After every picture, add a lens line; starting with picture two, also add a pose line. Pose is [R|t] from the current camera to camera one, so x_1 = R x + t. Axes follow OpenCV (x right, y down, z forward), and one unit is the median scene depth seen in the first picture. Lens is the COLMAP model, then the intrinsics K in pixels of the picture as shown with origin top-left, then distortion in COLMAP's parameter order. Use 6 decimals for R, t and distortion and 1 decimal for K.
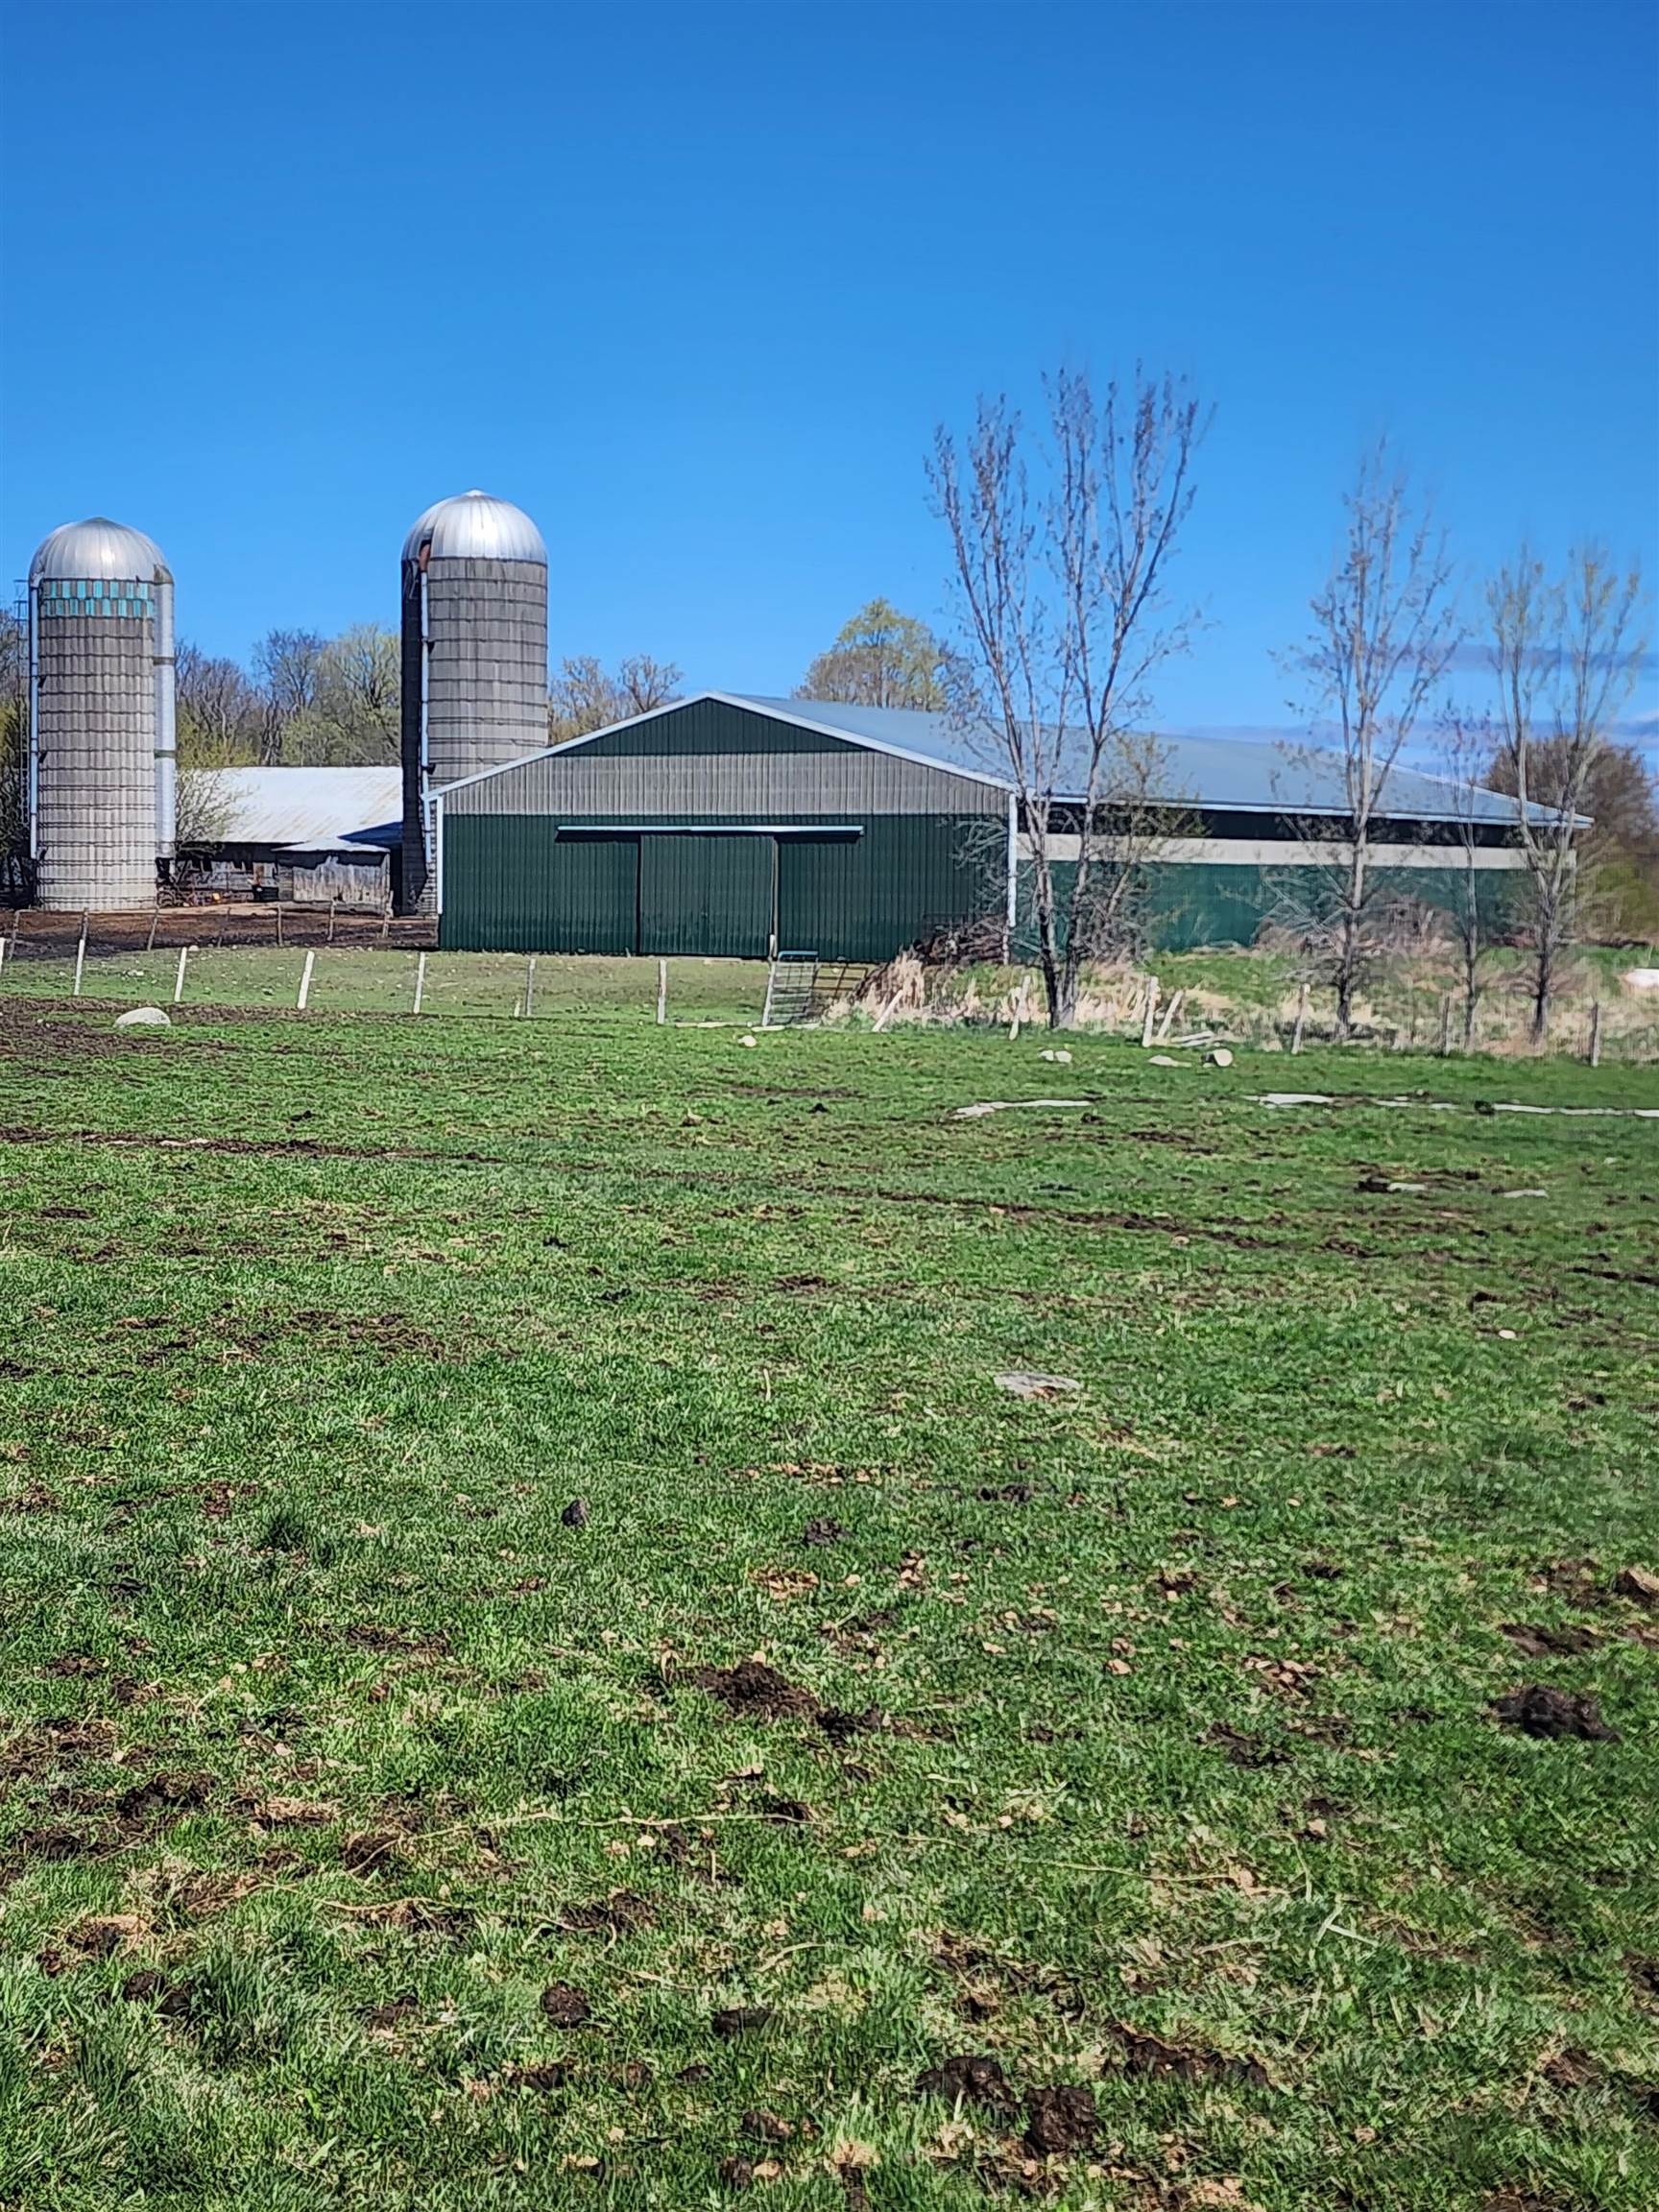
lens RADIAL K [[2361.3, 0, 829.5], [0, 2361.3, 1106.0], [0, 0, 1]] dist [0.015855, -0.010185]
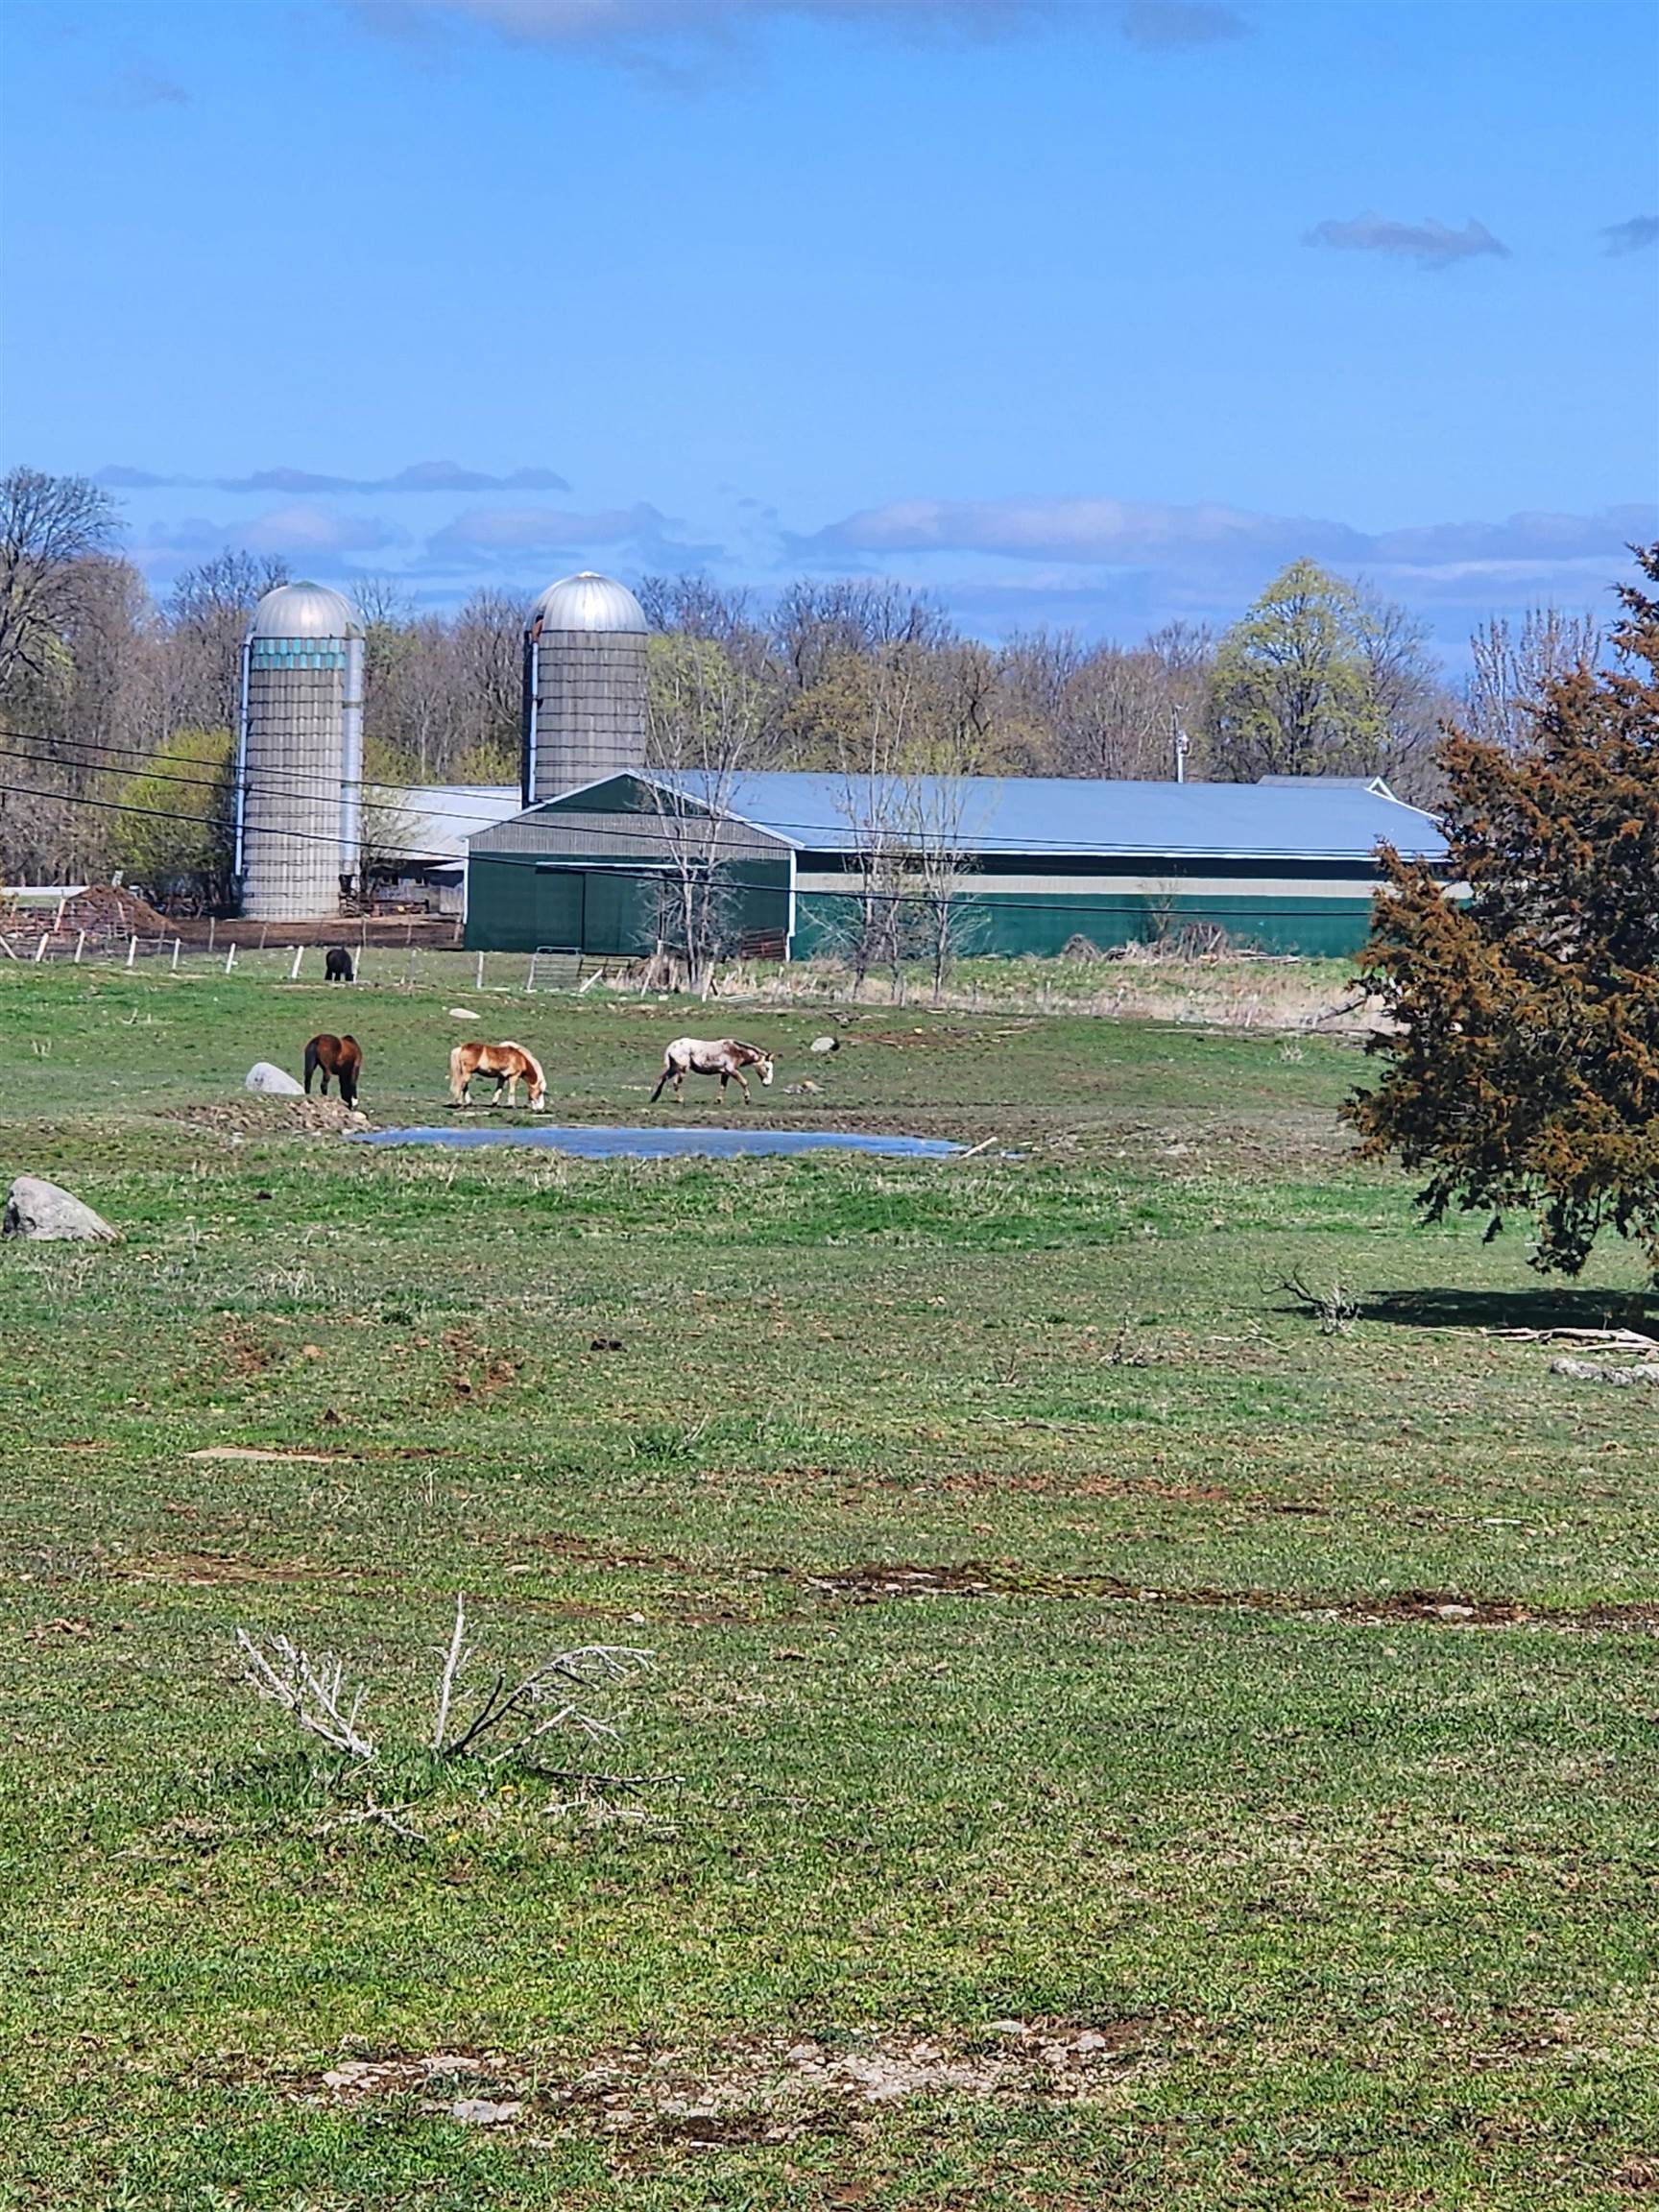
lens RADIAL K [[5019.6, 0, 829.5], [0, 5019.6, 1106.0], [0, 0, 1]] dist [-0.473169, 6.988773]
pose [[0.963488, 0.019165, -0.267063, 0.640886], [-0.031642, 0.998595, -0.042495, 0.110469], [0.265874, 0.049394, 0.962742, -1.363280]]
